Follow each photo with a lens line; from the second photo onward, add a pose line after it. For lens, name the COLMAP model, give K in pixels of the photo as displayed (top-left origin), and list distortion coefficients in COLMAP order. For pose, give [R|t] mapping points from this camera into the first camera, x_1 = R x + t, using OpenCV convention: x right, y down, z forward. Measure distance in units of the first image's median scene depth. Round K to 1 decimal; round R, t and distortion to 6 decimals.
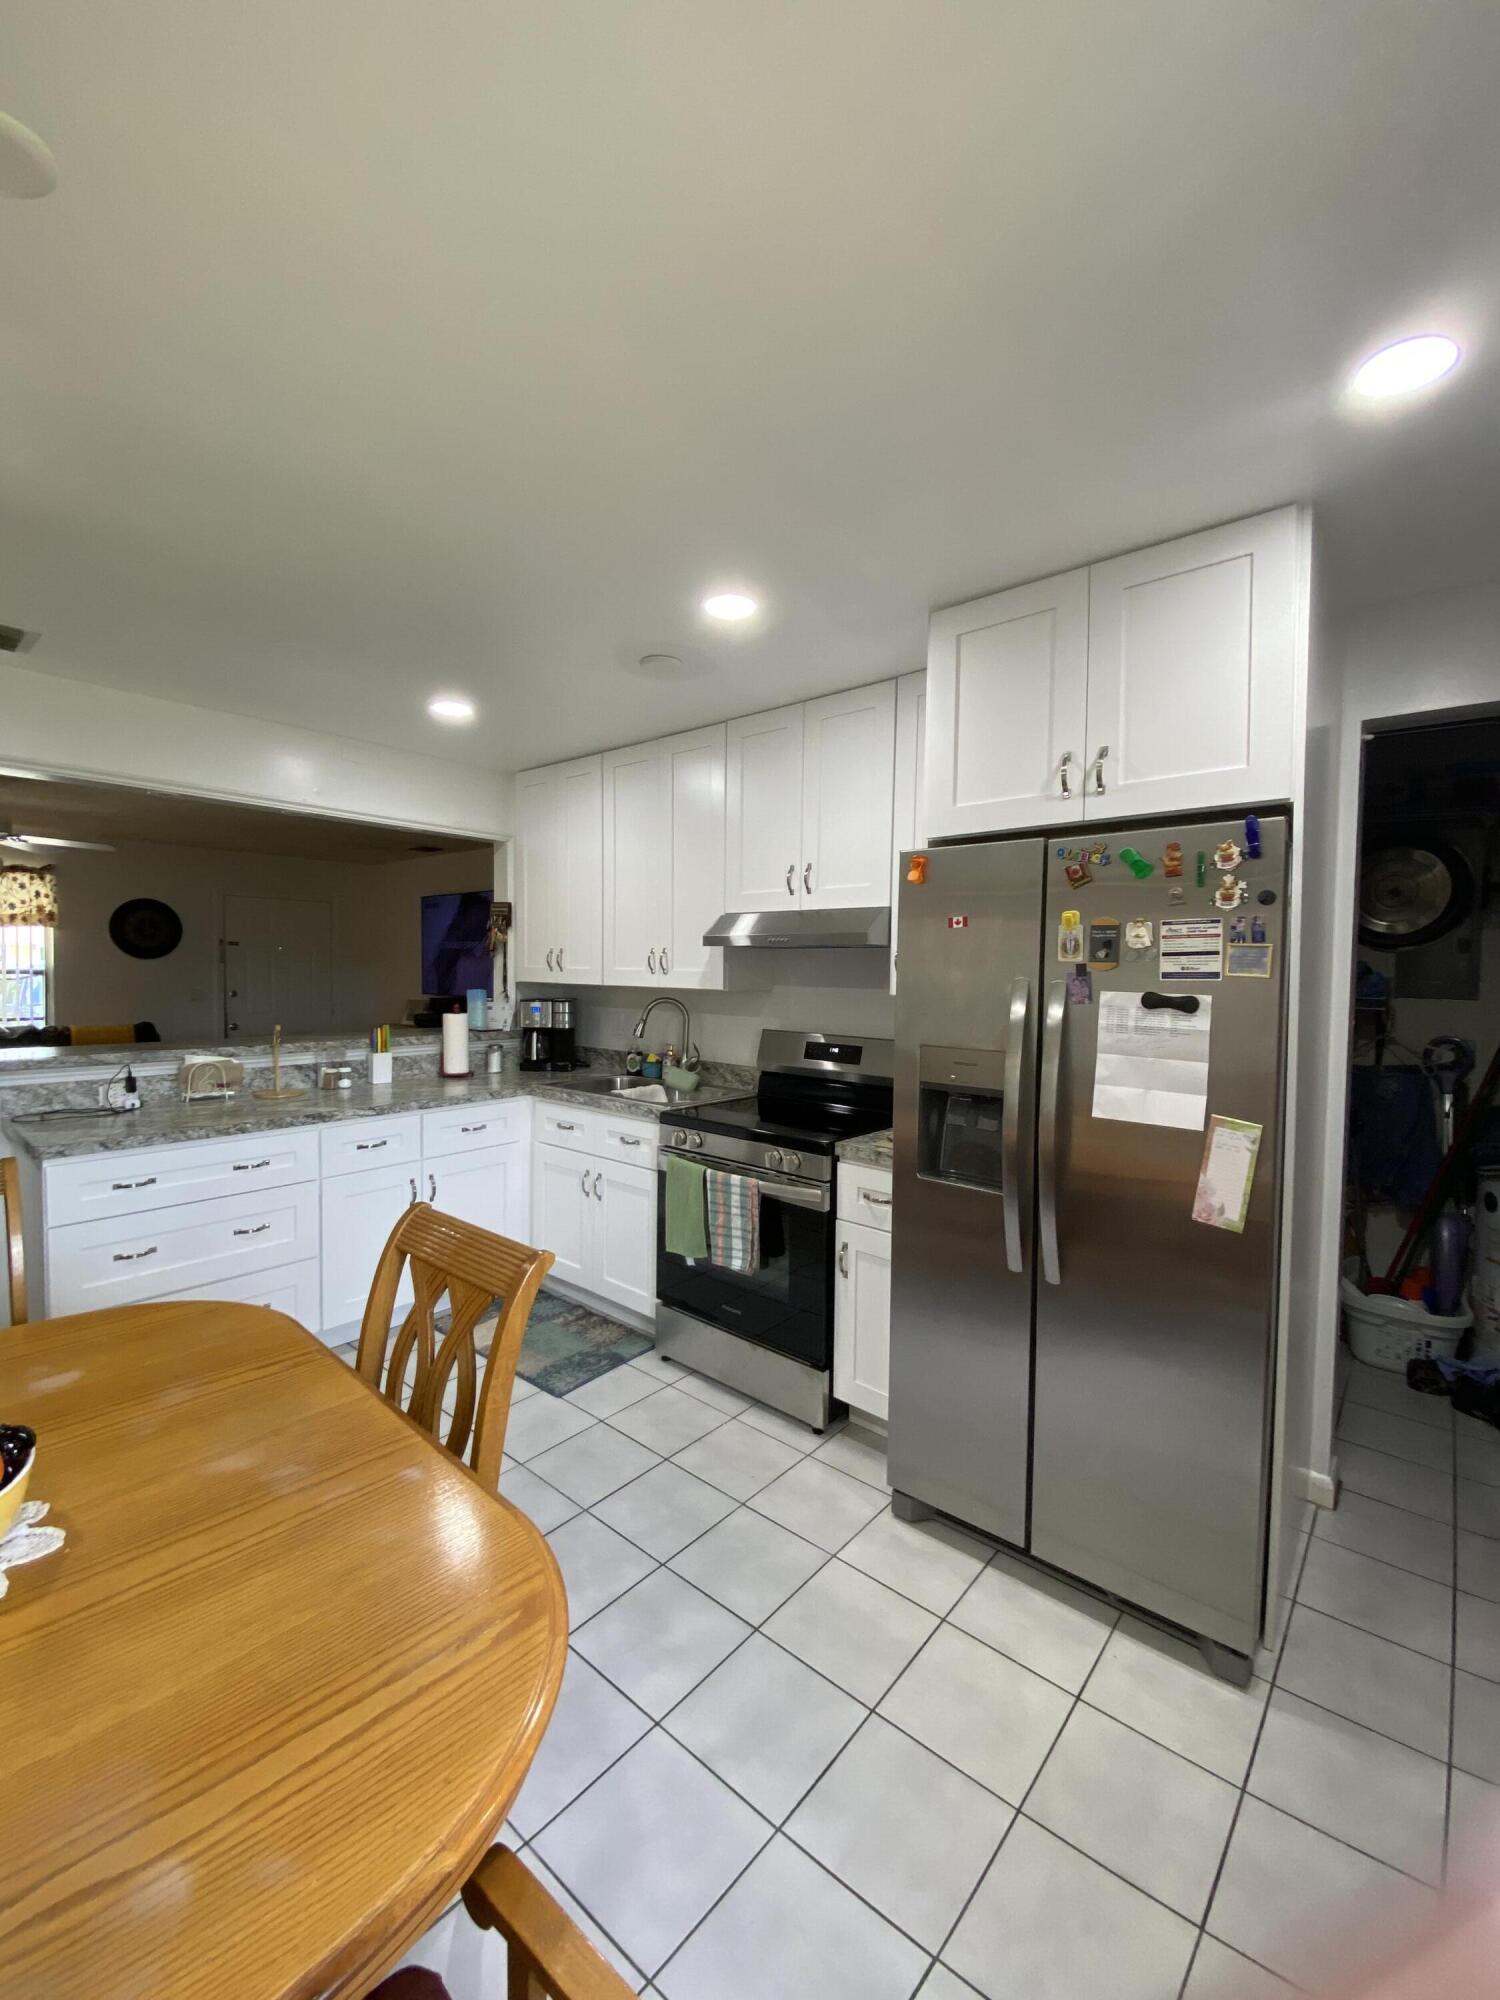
lens RADIAL K [[800.9, 0, 750.0], [0, 800.9, 1000.0], [0, 0, 1]] dist [0.001647, 0.000107]
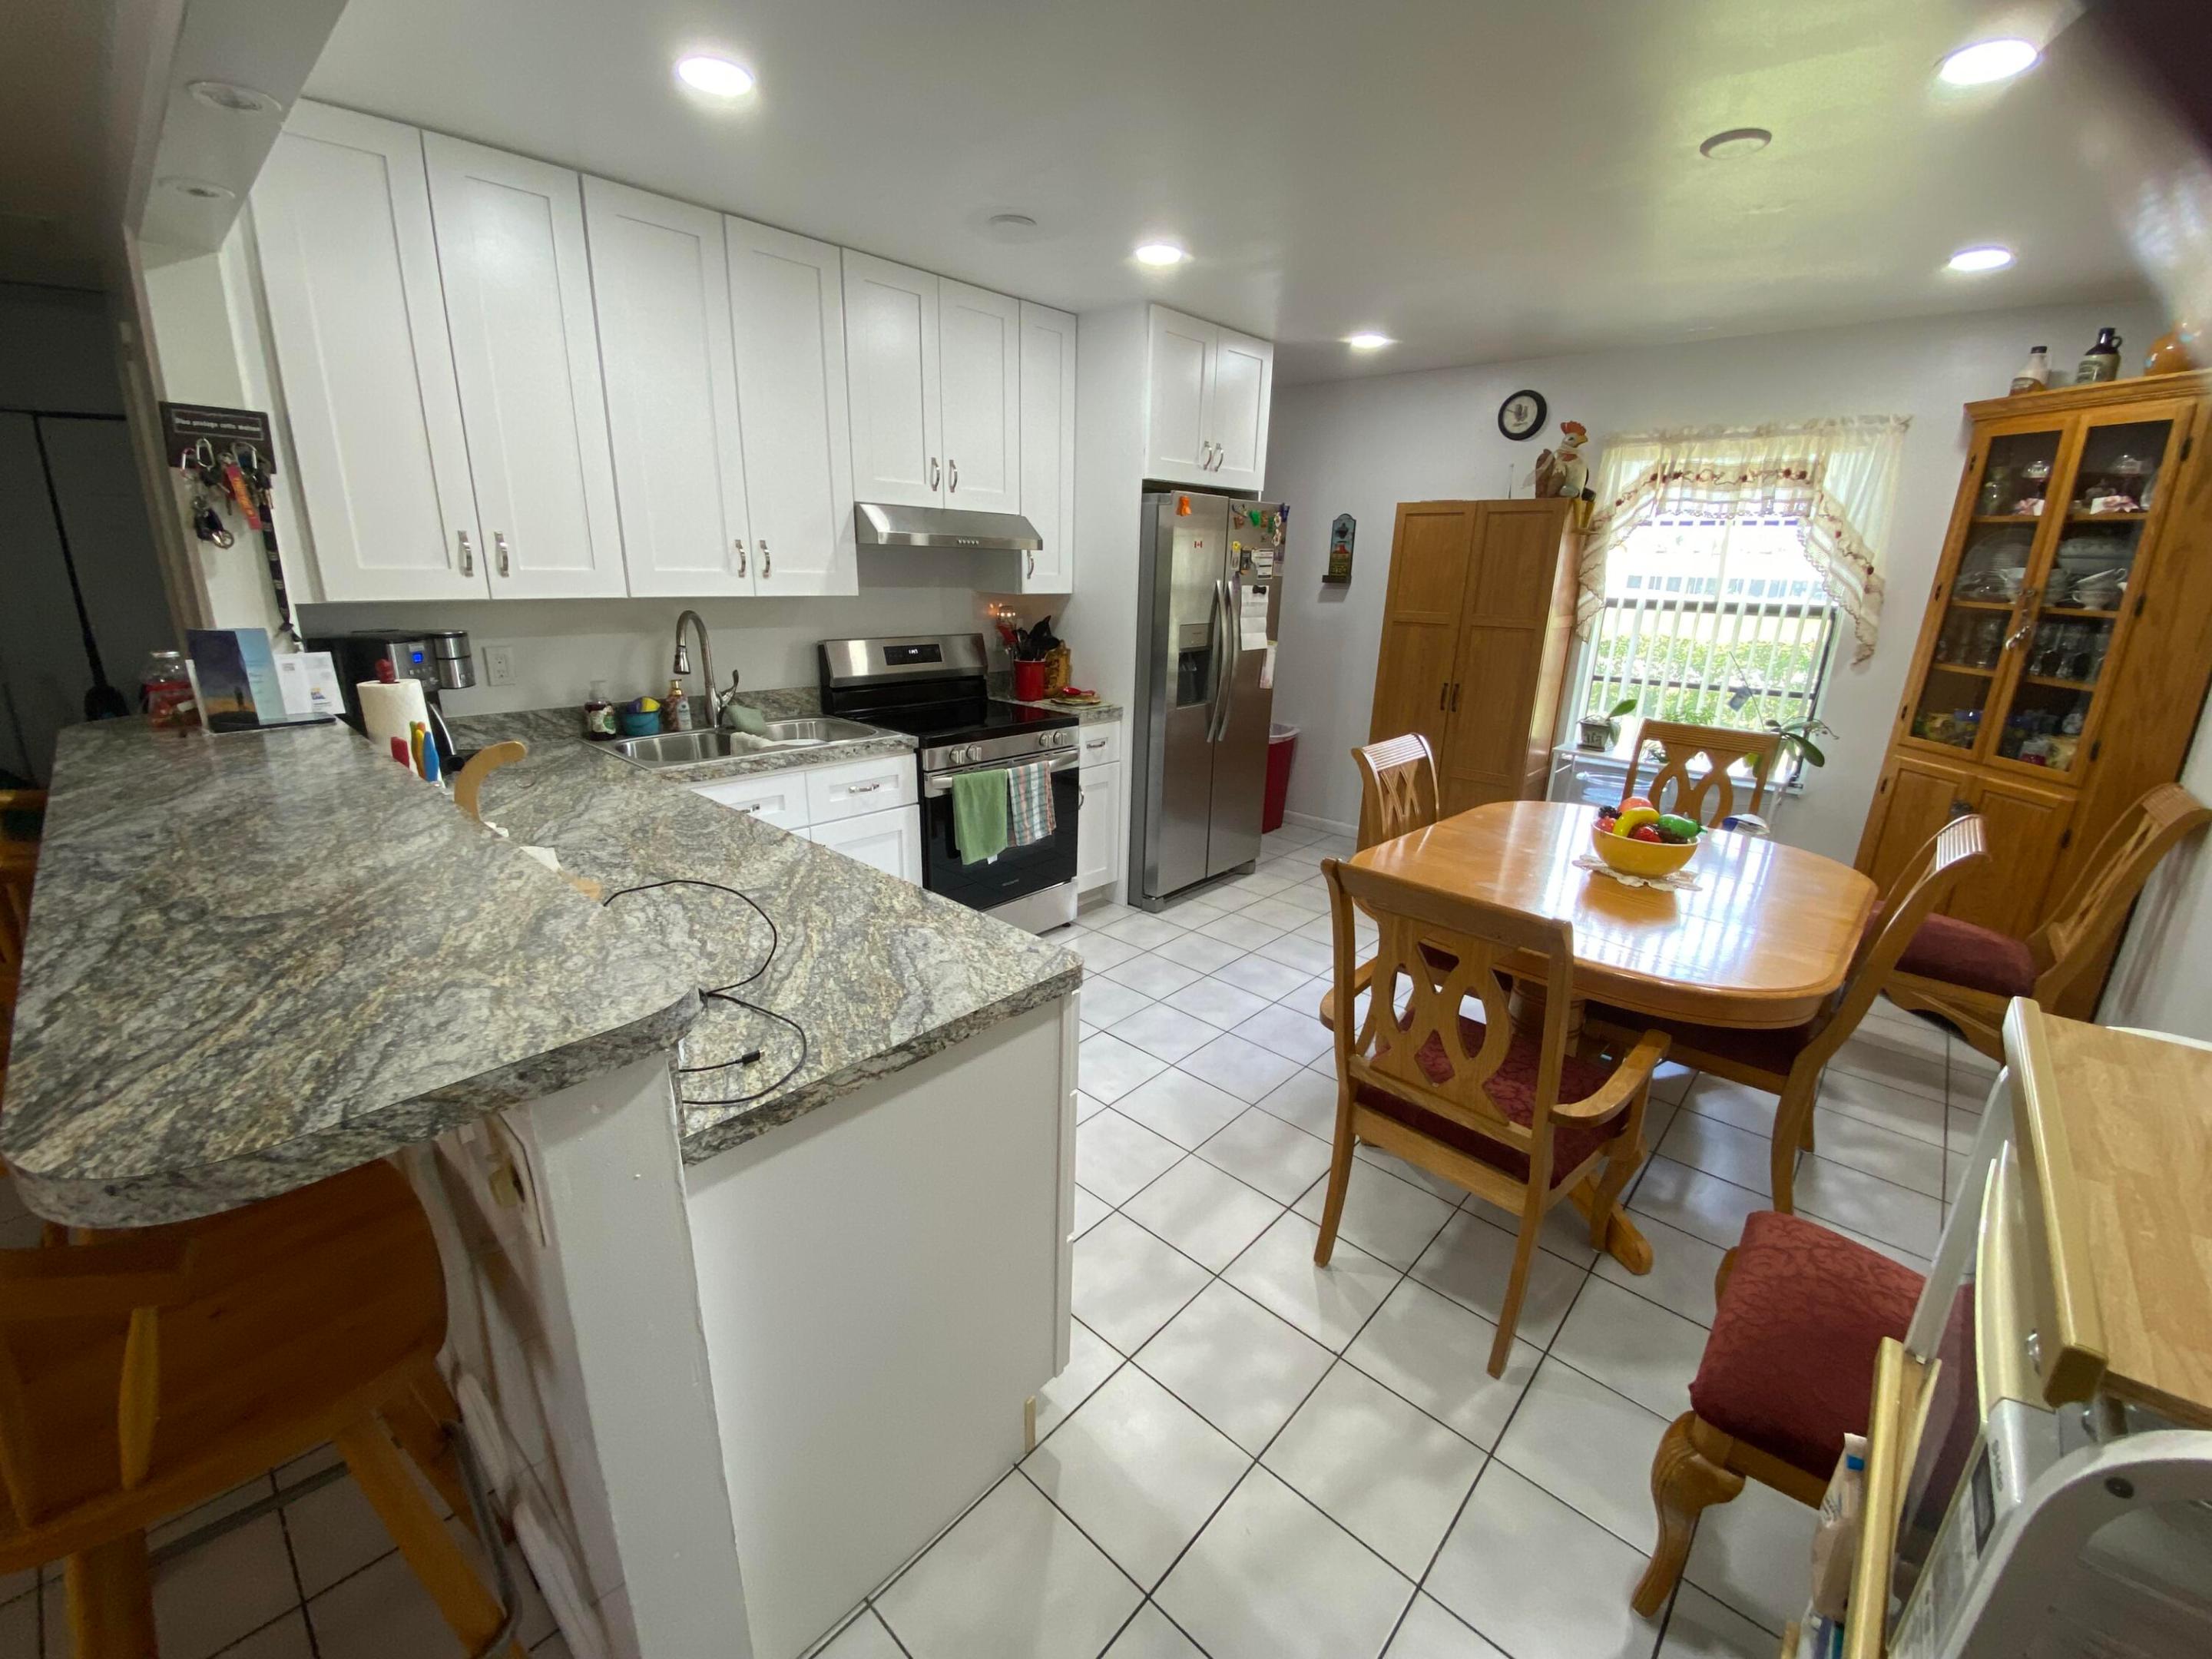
lens RADIAL K [[885.8, 0, 1106.0], [0, 885.8, 829.5], [0, 0, 1]] dist [0.001647, 0.000107]
pose [[0.019451, -0.314929, 0.948916, -1.565868], [0.007013, 0.949115, 0.314851, -0.110763], [-0.999786, 0.000531, 0.020670, 1.100037]]
